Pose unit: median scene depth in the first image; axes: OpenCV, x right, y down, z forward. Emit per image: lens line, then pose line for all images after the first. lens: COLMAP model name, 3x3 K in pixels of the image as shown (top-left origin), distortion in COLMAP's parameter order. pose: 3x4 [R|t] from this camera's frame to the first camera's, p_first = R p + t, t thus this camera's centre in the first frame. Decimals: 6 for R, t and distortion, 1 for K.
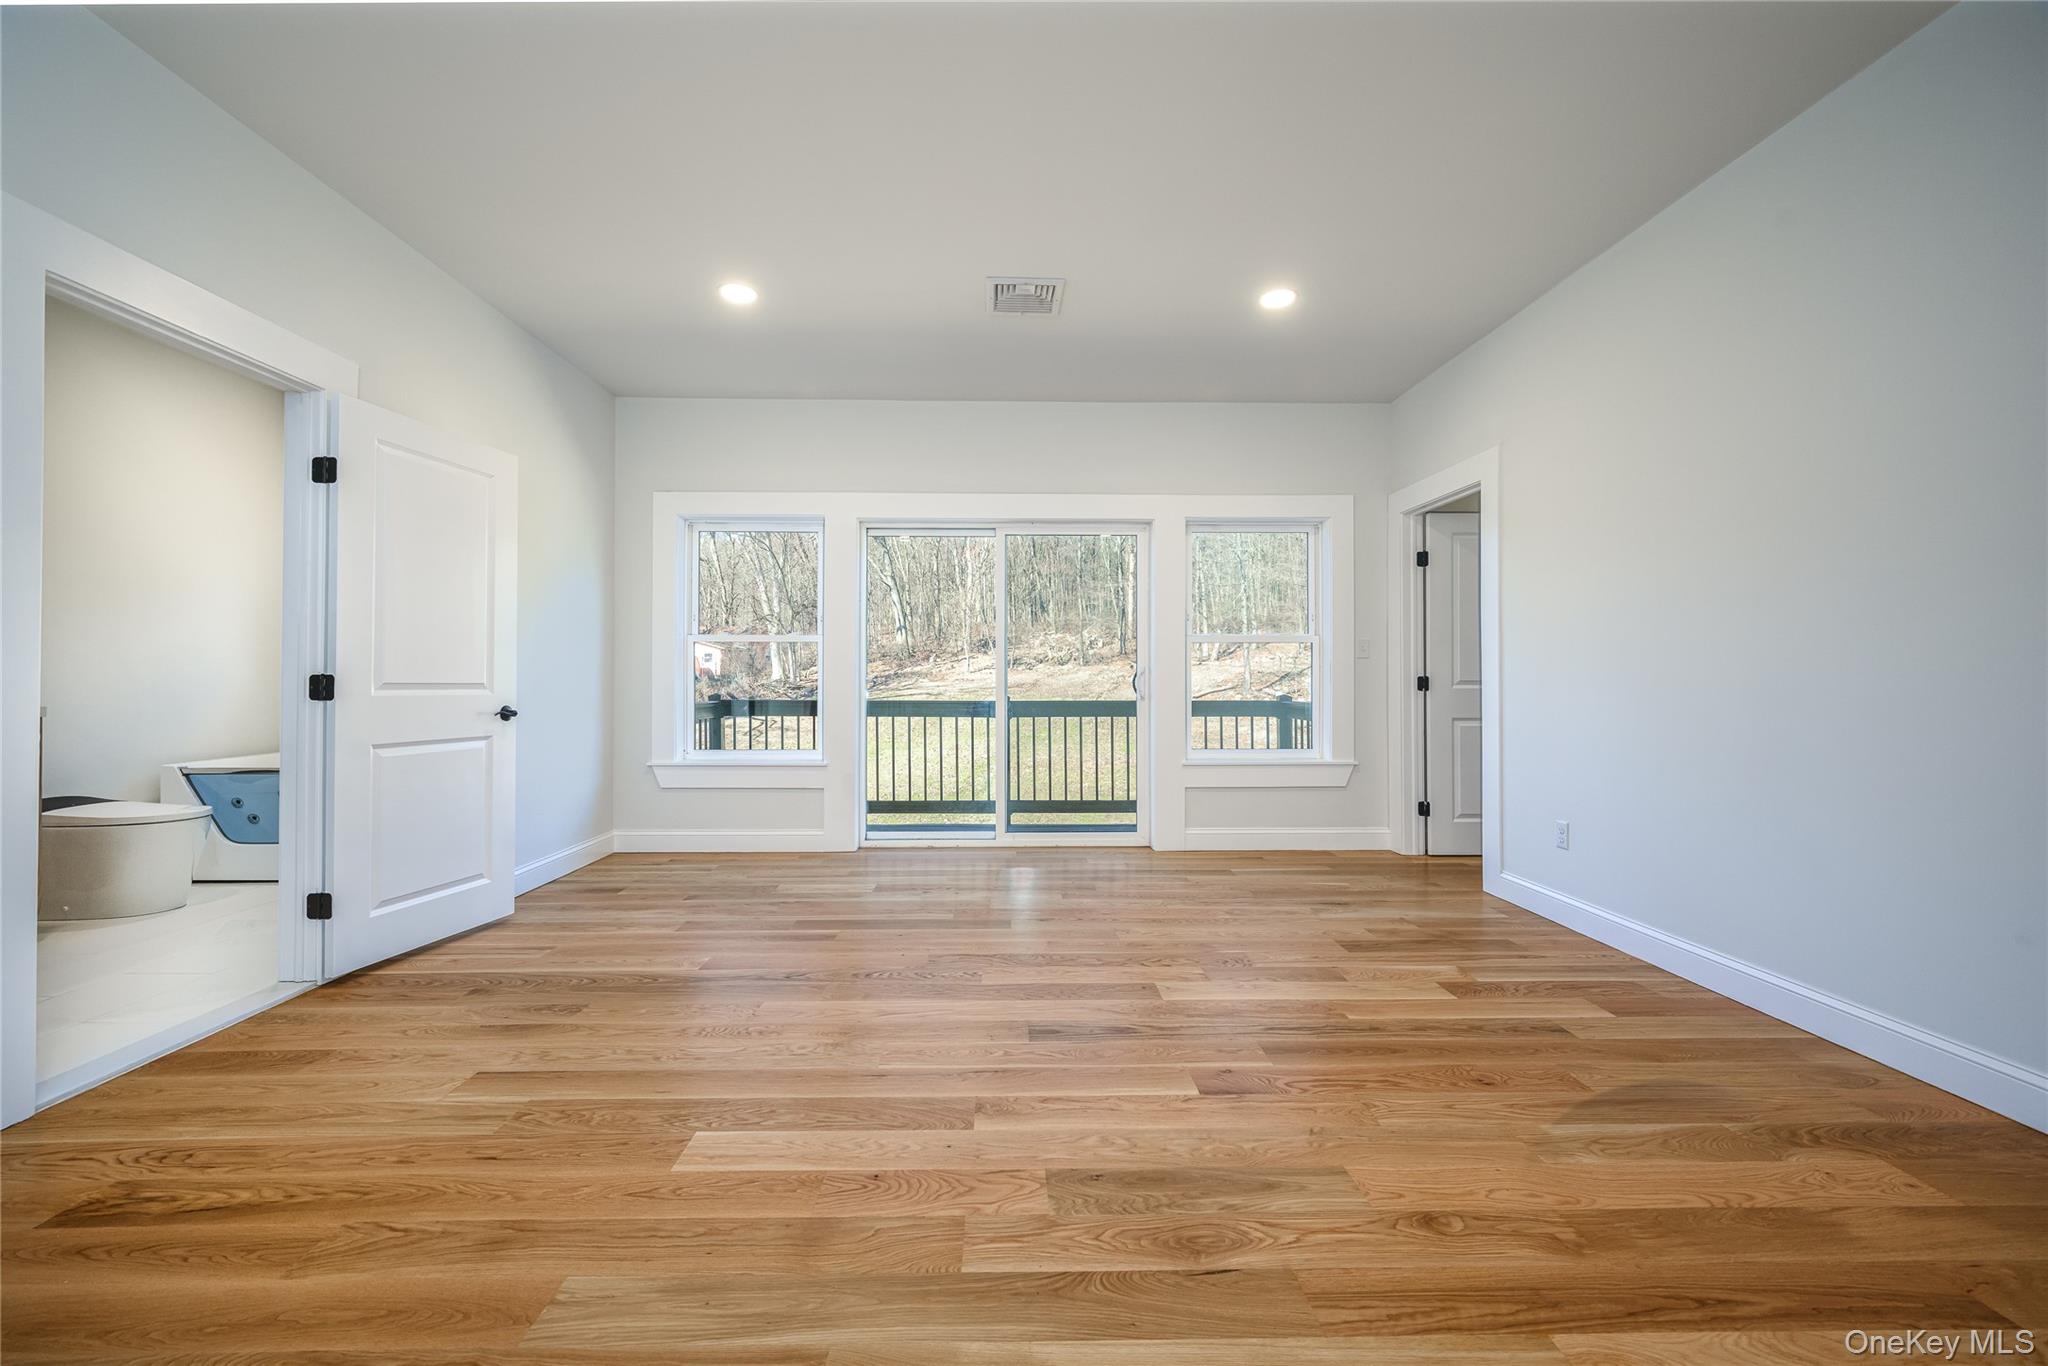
lens RADIAL K [[828.4, 0, 1016.6], [0, 828.4, 677.0], [0, 0, 1]] dist [-0.000041, -0.000075]
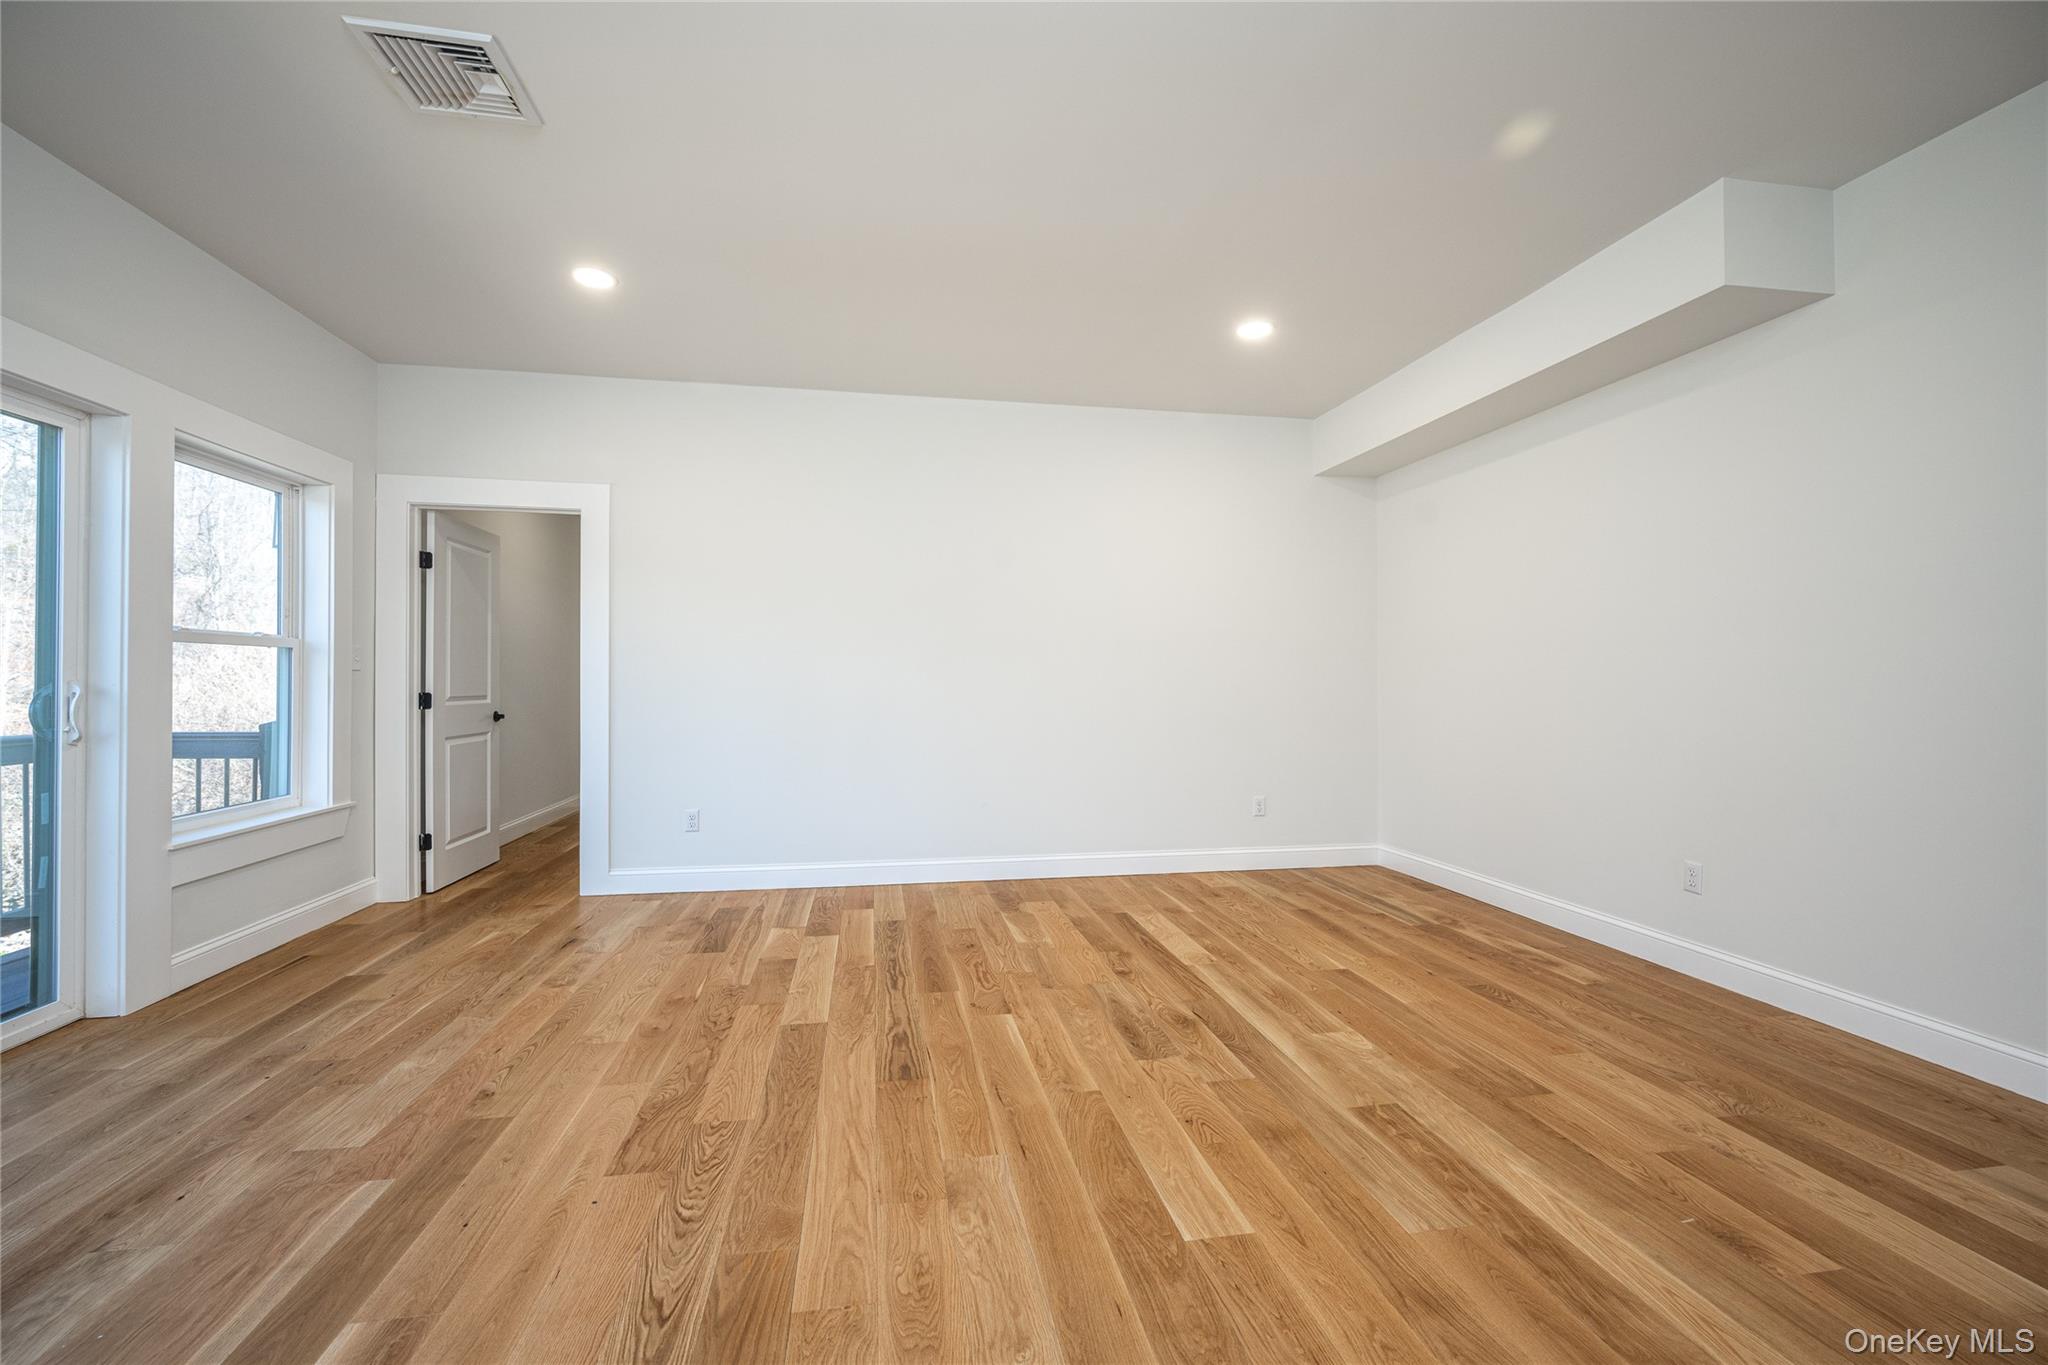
lens RADIAL K [[828.4, 0, 1016.6], [0, 828.4, 676.5], [0, 0, 1]] dist [-0.000041, -0.000075]
pose [[-0.152591, 0.006377, 0.988269, -0.823013], [-0.007552, 0.999942, -0.007618, -0.028666], [-0.988261, -0.008626, -0.152534, 0.878904]]
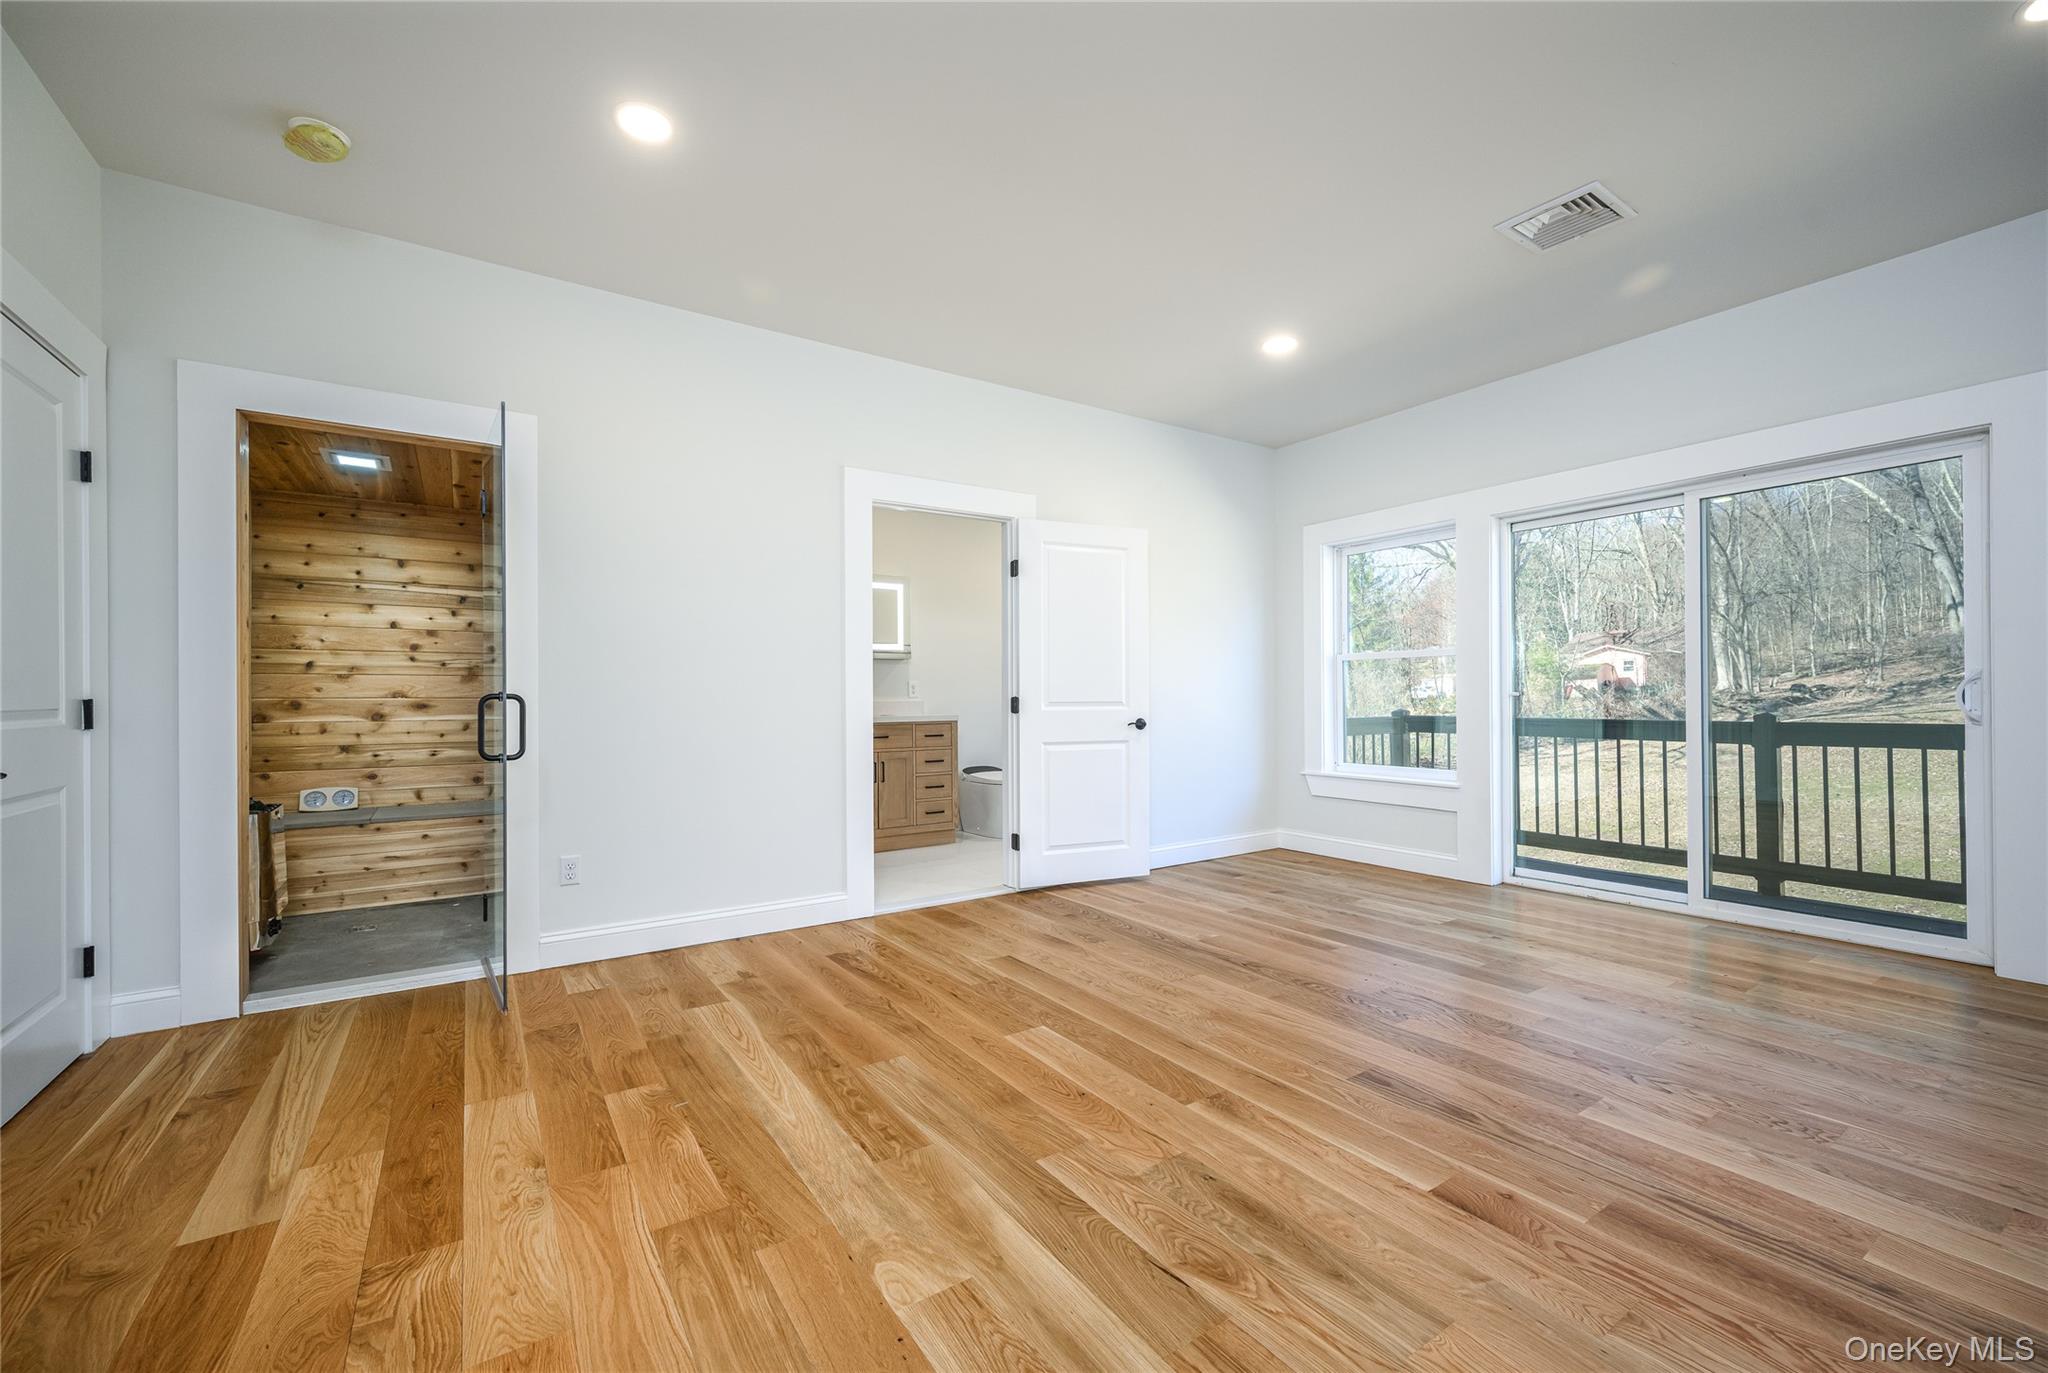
lens RADIAL K [[837.7, 0, 1028.6], [0, 837.7, 696.0], [0, 0, 1]] dist [0.000226, 0.000330]
pose [[0.540965, -0.007556, -0.841011, 0.527478], [0.013885, 0.999904, -0.000052, -0.004471], [0.840931, -0.011649, 0.541018, 0.148241]]
